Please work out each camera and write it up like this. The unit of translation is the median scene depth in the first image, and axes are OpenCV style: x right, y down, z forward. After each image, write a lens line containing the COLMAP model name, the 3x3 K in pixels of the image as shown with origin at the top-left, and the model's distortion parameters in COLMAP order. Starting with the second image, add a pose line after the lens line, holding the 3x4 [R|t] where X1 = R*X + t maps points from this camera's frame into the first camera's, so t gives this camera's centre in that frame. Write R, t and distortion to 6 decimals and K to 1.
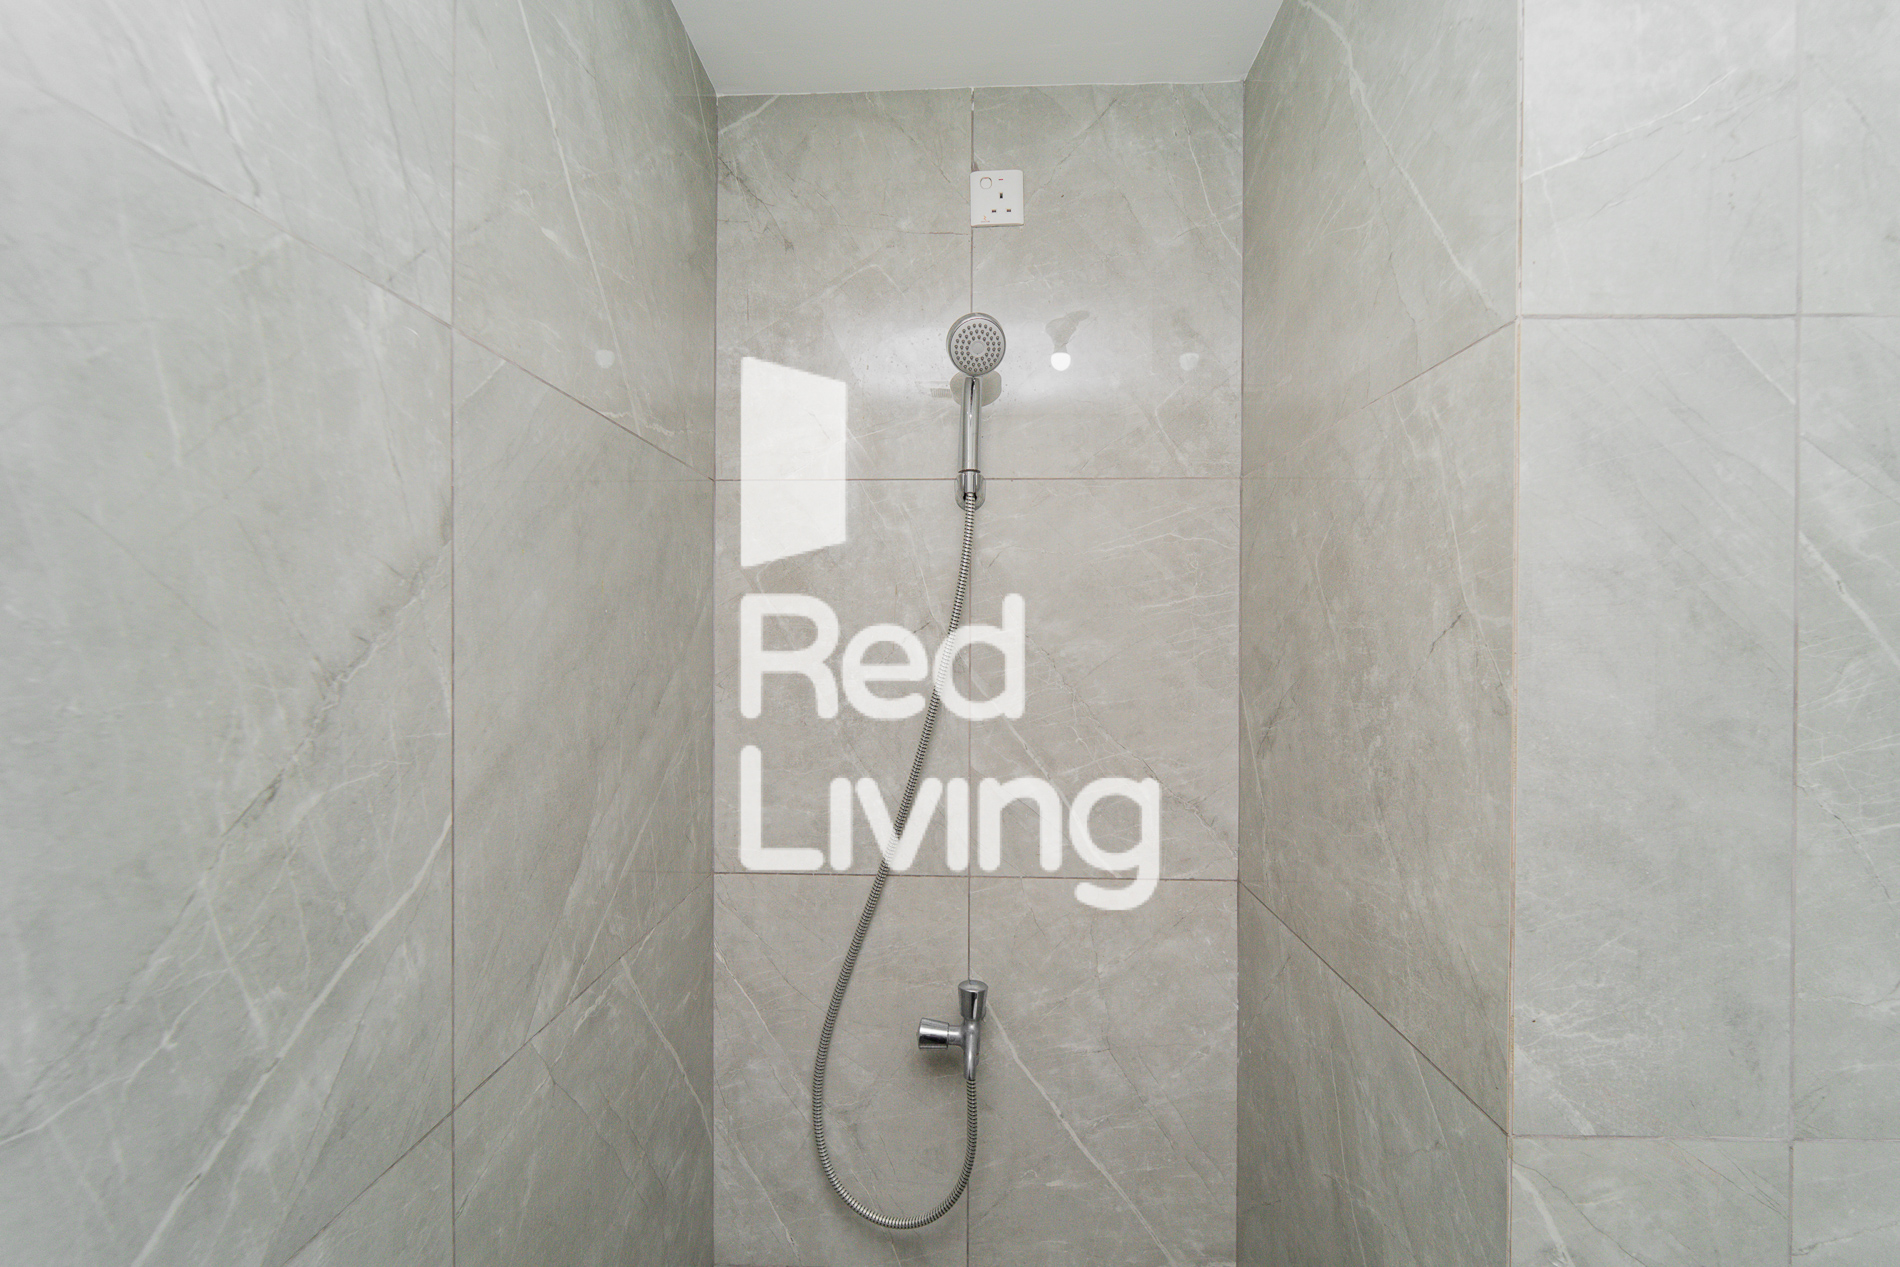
lens RADIAL K [[757.0, 0, 951.3], [0, 757.0, 637.2], [0, 0, 1]] dist [-0.000049, -0.000348]
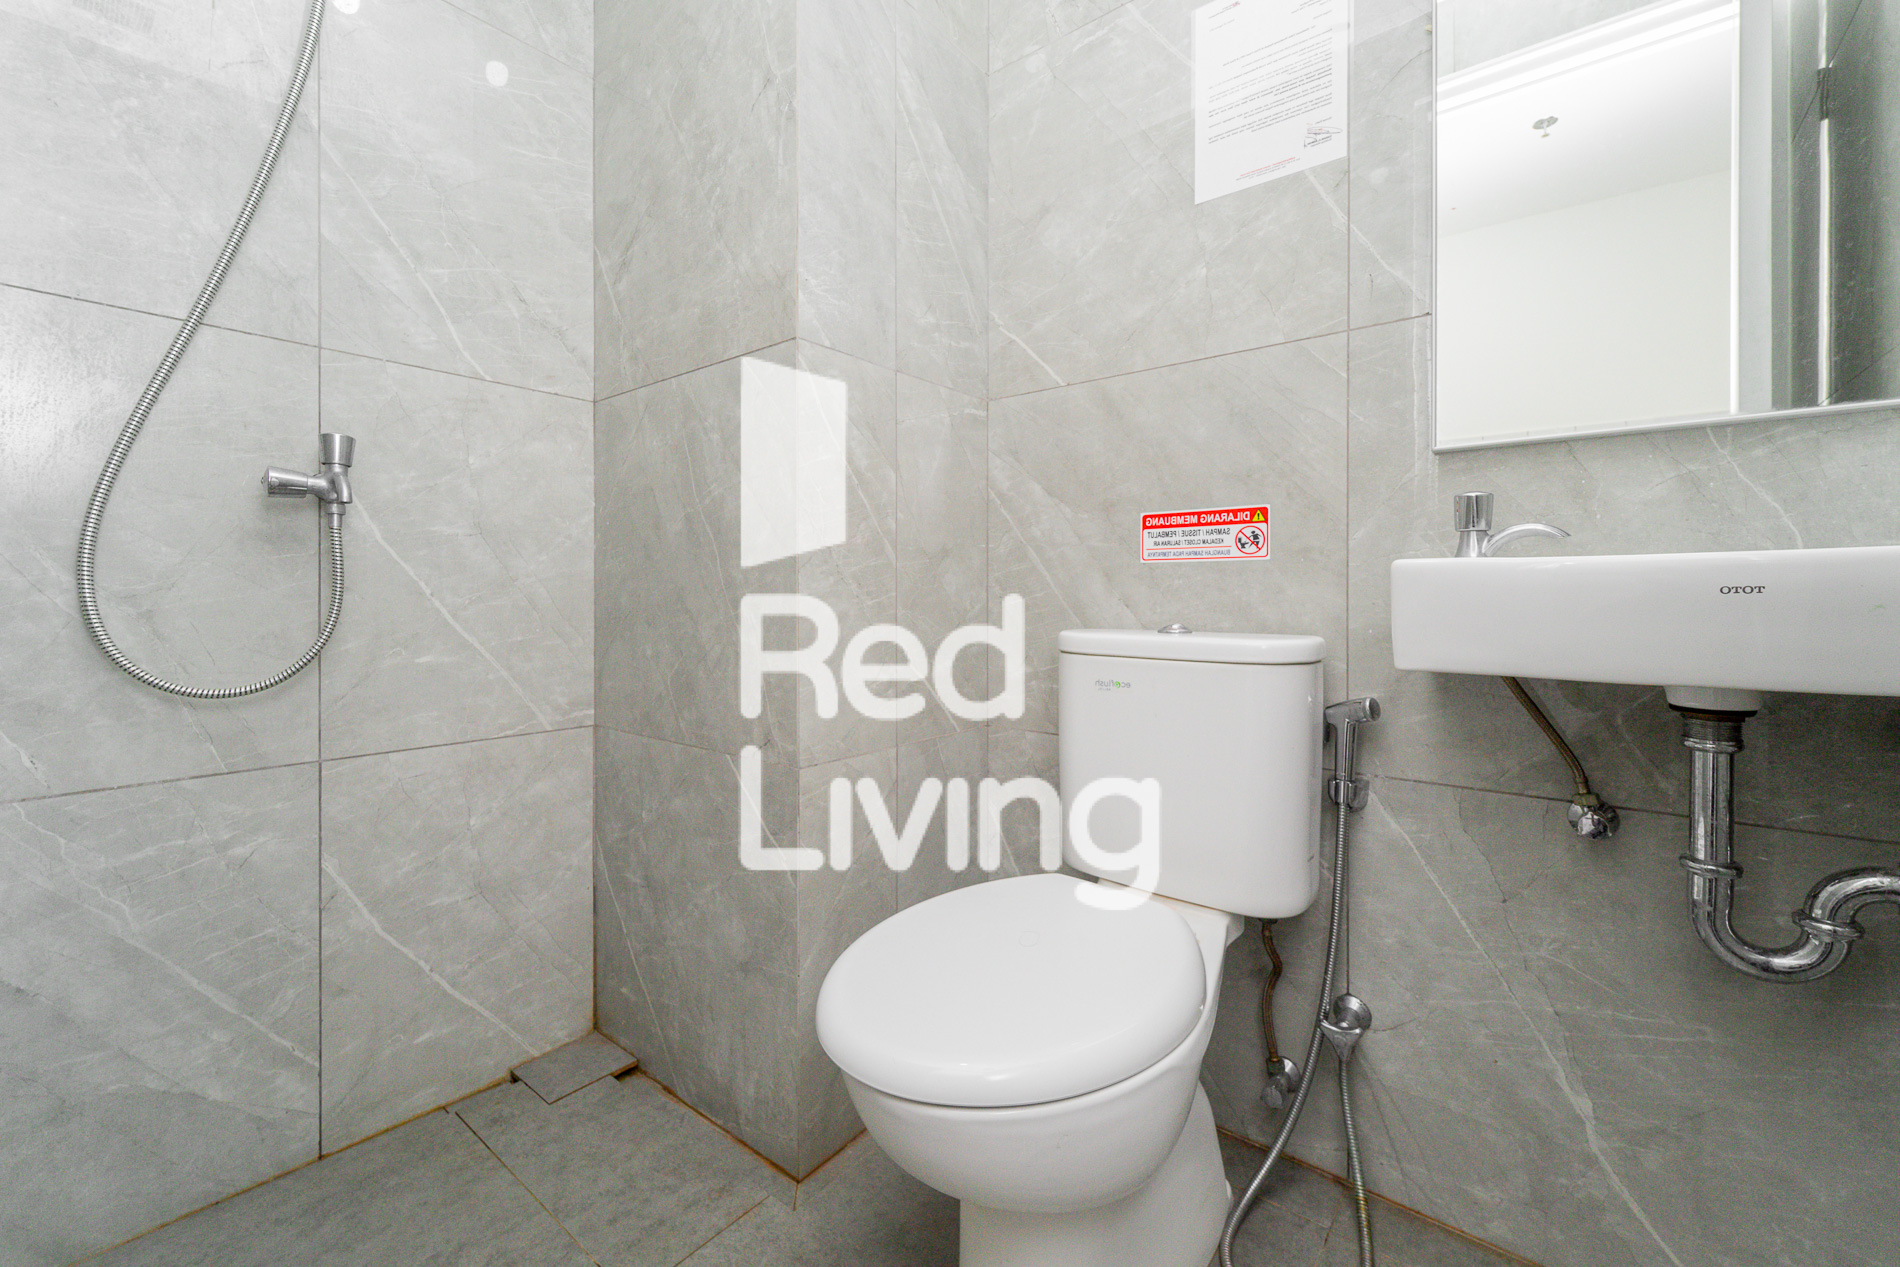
lens RADIAL K [[765.1, 0, 943.6], [0, 765.1, 588.6], [0, 0, 1]] dist [0.009851, -0.004948]
pose [[0.607120, -0.002133, 0.794607, -0.272261], [0.004800, 0.999988, -0.000984, 0.630374], [-0.794596, 0.004411, 0.607123, -0.217261]]
